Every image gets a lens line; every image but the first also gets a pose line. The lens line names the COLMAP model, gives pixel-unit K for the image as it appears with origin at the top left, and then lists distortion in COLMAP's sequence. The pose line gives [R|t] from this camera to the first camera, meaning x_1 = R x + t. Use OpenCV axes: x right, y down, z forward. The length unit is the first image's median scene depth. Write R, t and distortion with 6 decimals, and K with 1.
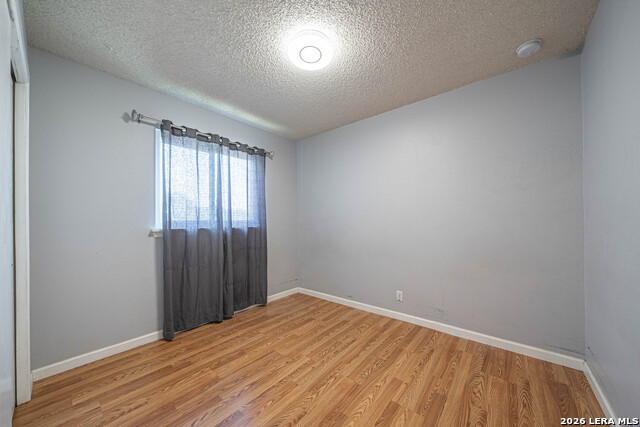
lens RADIAL K [[221.5, 0, 320.2], [0, 221.5, 218.9], [0, 0, 1]] dist [-0.004122, -0.000365]
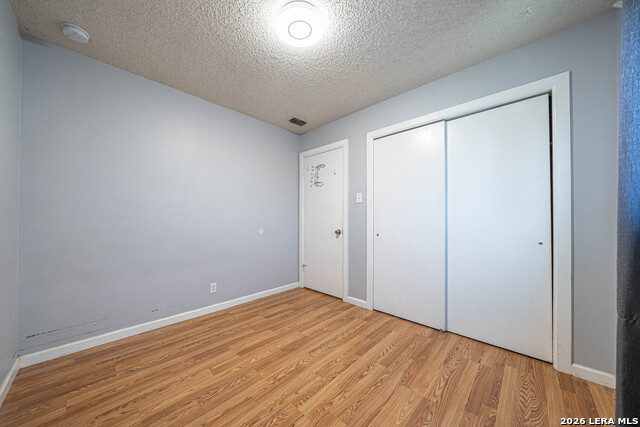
lens RADIAL K [[221.5, 0, 319.5], [0, 221.5, 217.0], [0, 0, 1]] dist [-0.004122, -0.000365]
pose [[-0.997788, 0.007295, 0.066081, -0.186181], [0.006398, 0.999885, -0.013782, 0.057013], [-0.066174, -0.013328, -0.997719, 1.957086]]
